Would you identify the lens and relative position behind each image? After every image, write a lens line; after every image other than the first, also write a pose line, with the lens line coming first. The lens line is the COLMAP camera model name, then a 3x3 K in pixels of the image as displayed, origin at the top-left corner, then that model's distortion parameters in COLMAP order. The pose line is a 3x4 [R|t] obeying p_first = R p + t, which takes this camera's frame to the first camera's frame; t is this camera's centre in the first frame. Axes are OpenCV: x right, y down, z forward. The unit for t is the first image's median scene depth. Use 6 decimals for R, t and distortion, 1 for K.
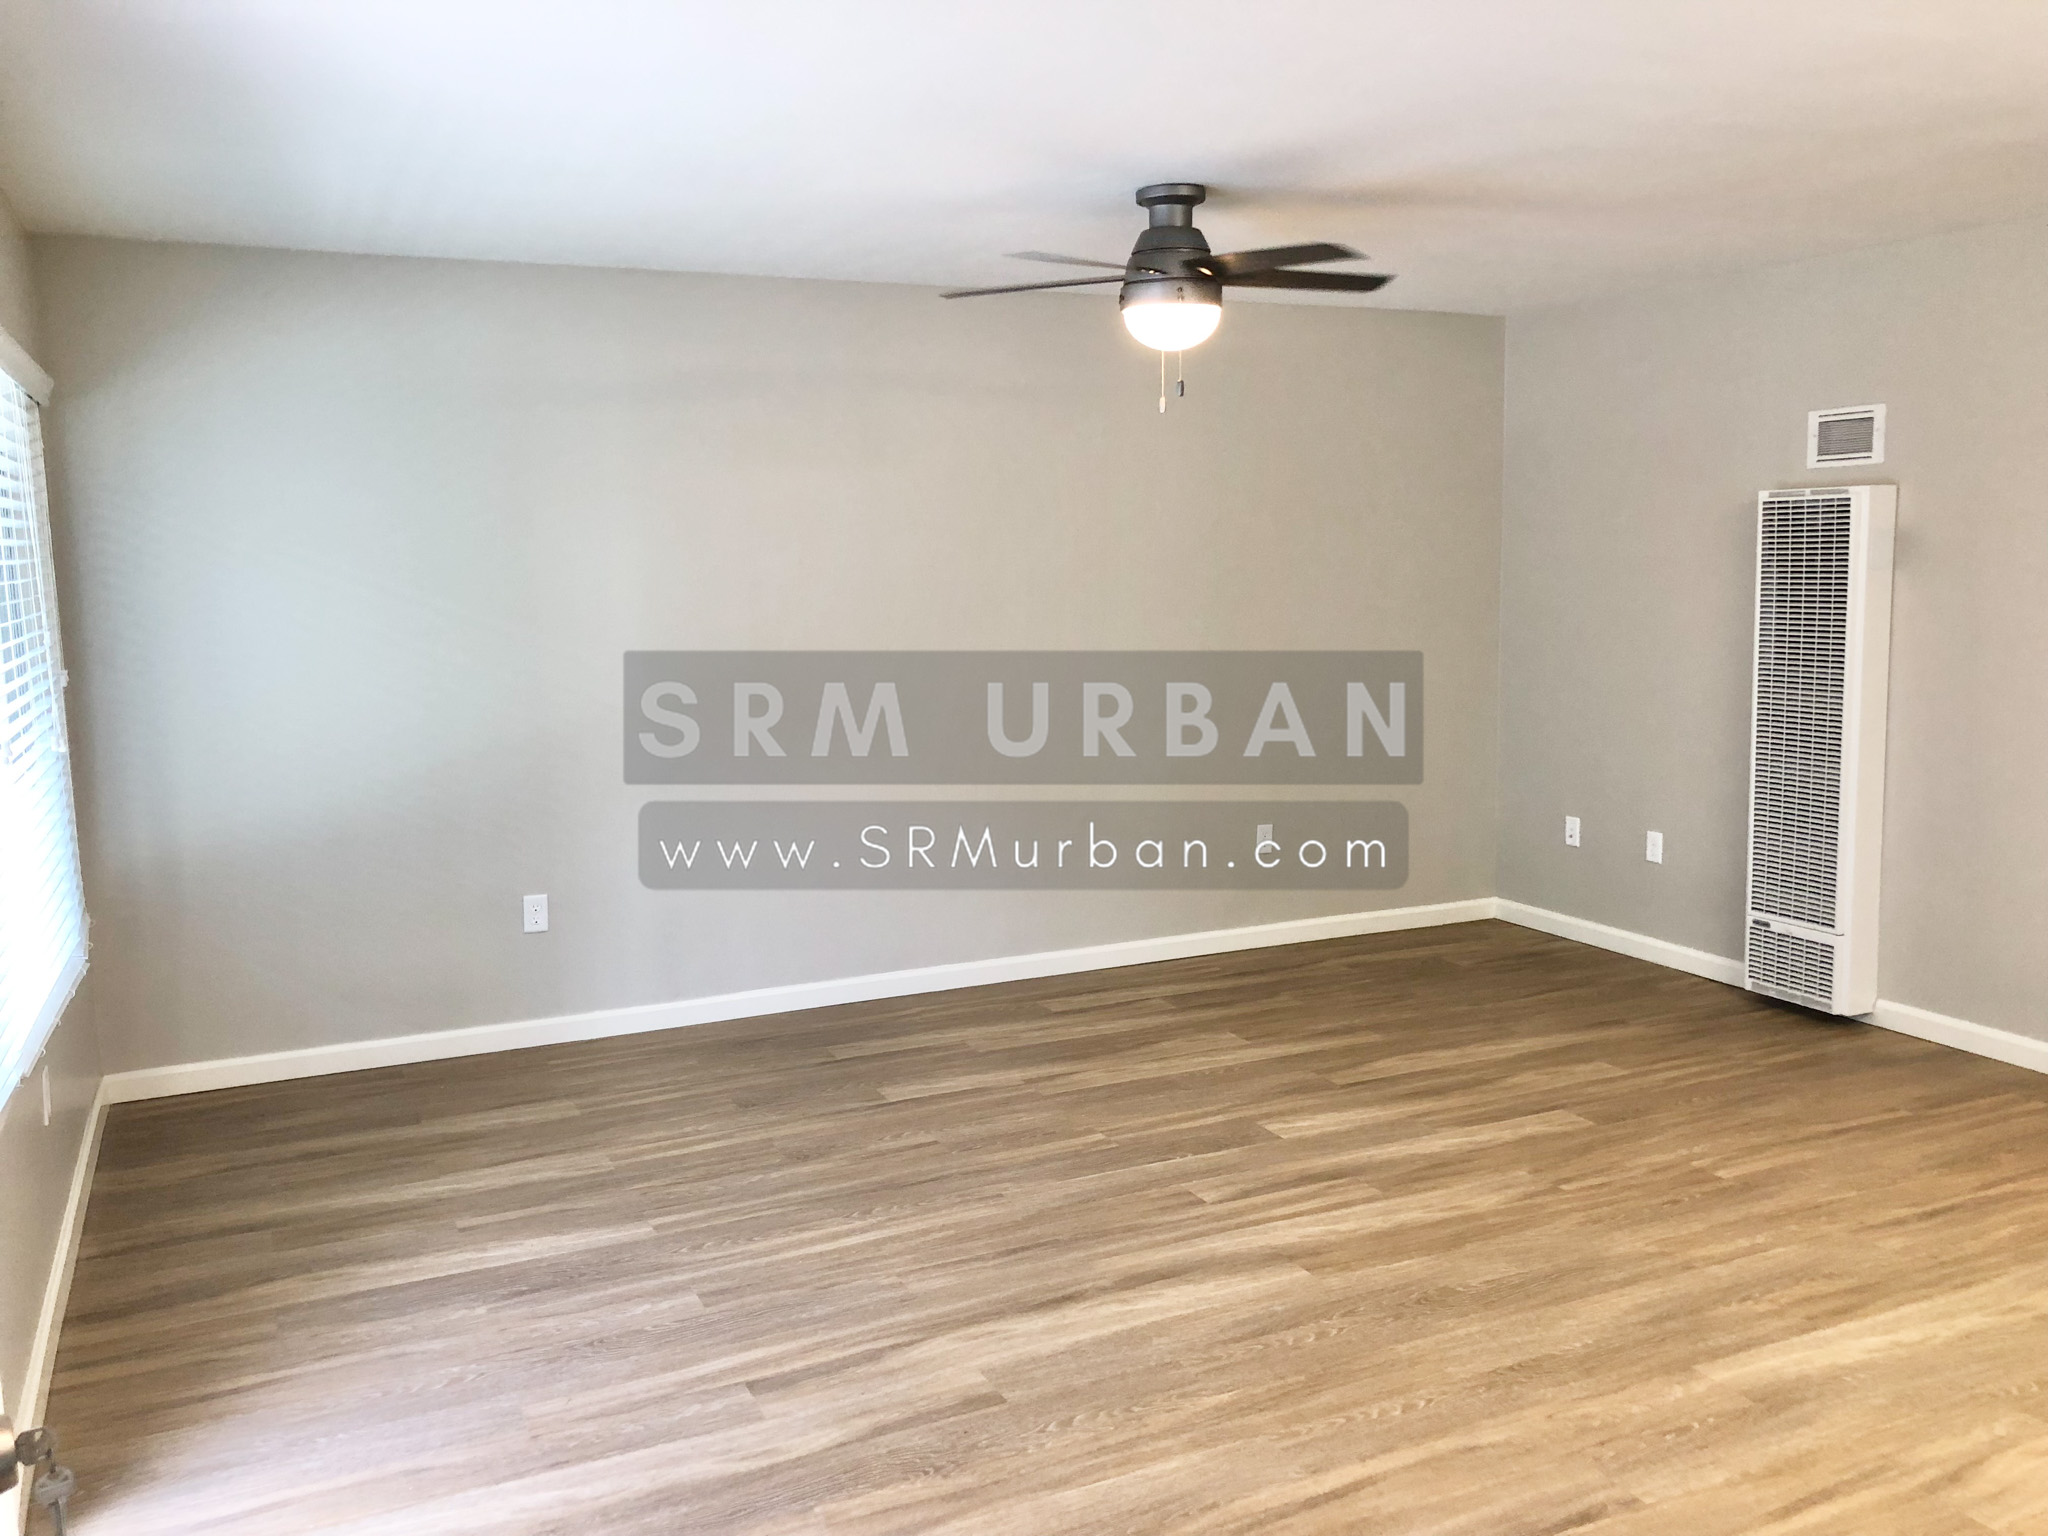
lens RADIAL K [[1675.9, 0, 1026.8], [0, 1675.9, 756.4], [0, 0, 1]] dist [0.047189, -0.046501]
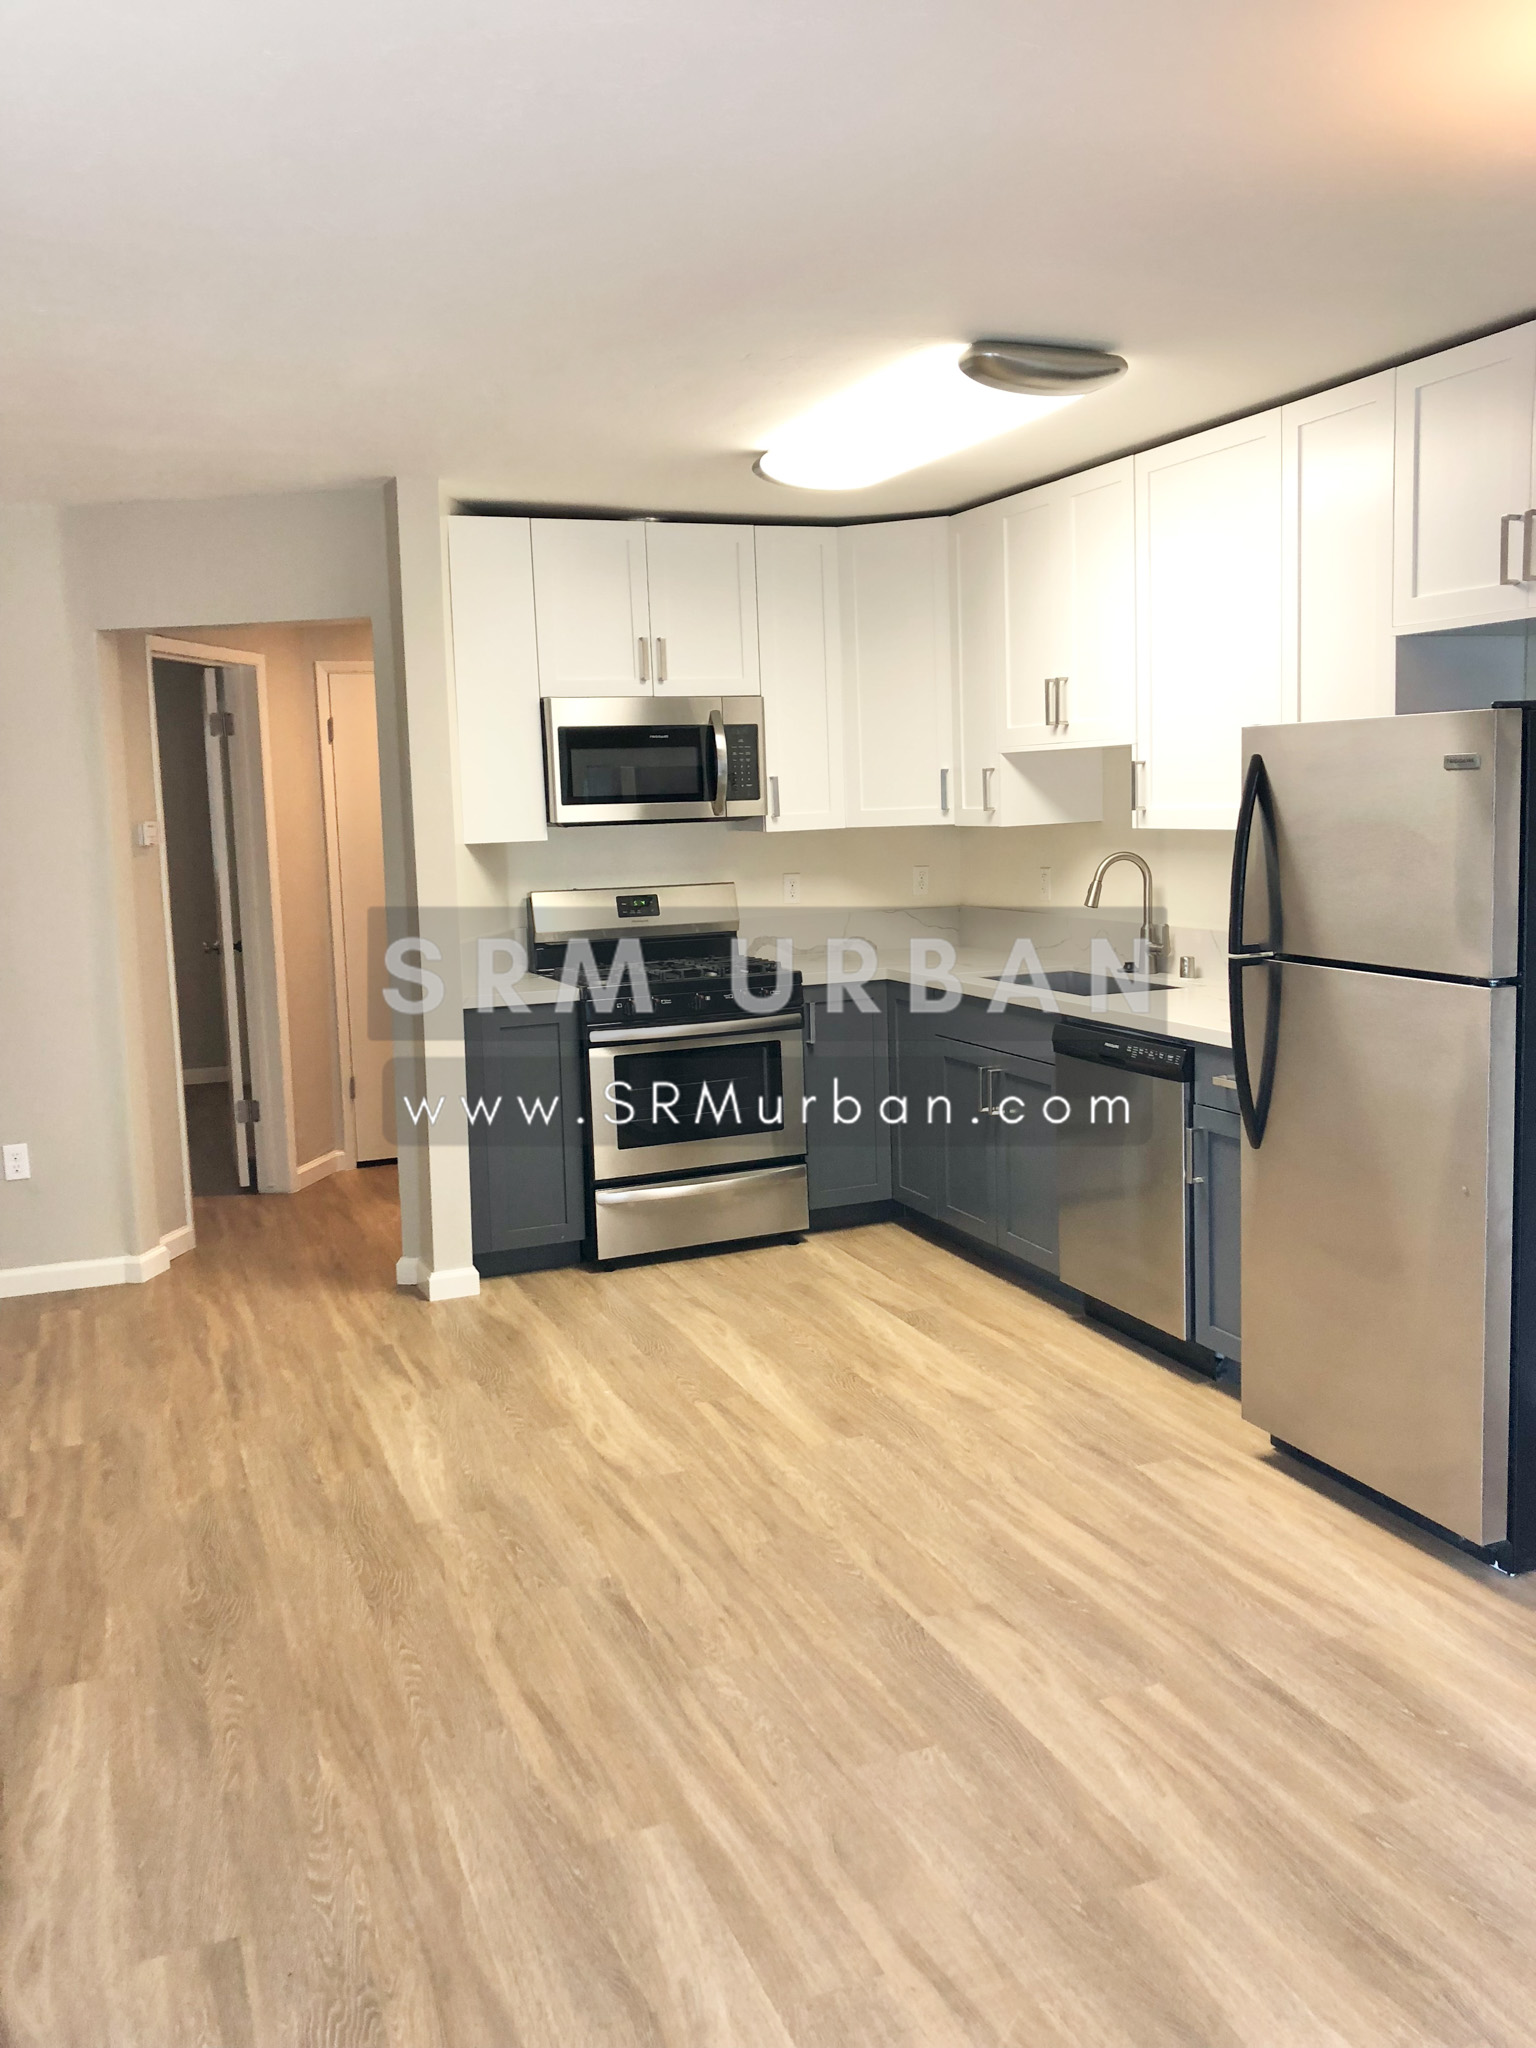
lens RADIAL K [[1675.9, 0, 791.1], [0, 1675.9, 985.8], [0, 0, 1]] dist [0.047189, -0.046501]
pose [[0.047302, -0.096387, 0.994219, -0.547190], [0.146810, 0.985195, 0.088527, -0.040627], [-0.988033, 0.141774, 0.060752, 0.525944]]
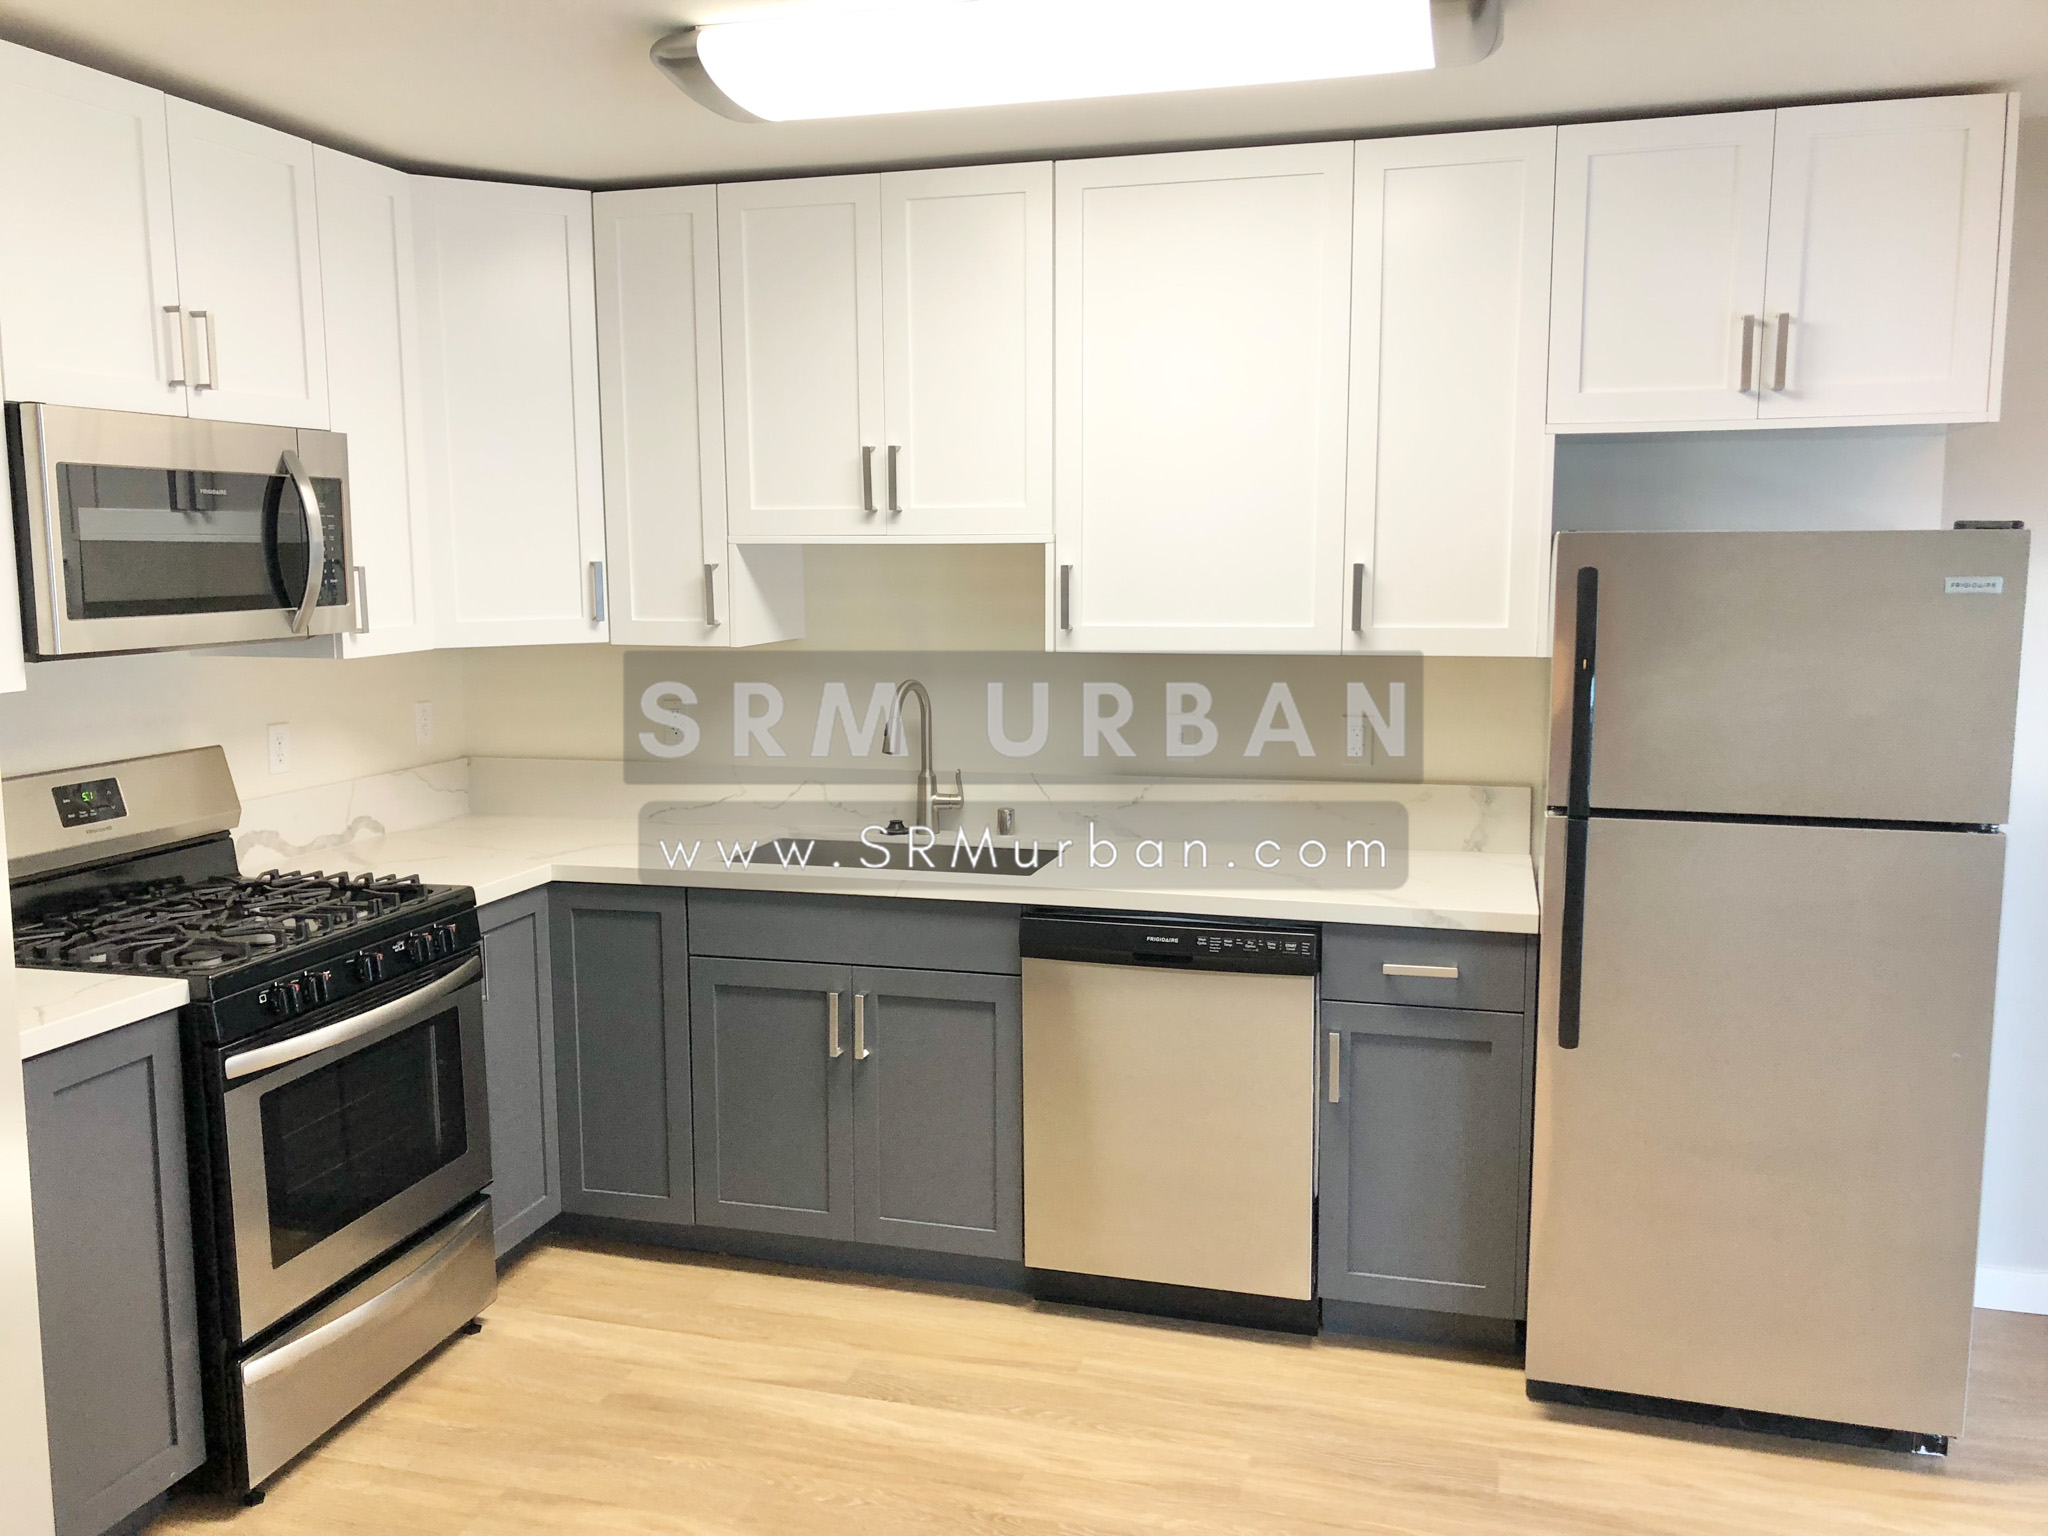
lens RADIAL K [[1675.9, 0, 999.4], [0, 1675.9, 753.0], [0, 0, 1]] dist [0.047189, -0.046501]
pose [[-0.746066, -0.055493, 0.663556, 0.085987], [0.098951, 0.976217, 0.192895, -0.136620], [-0.658479, 0.209572, -0.722831, 1.043784]]
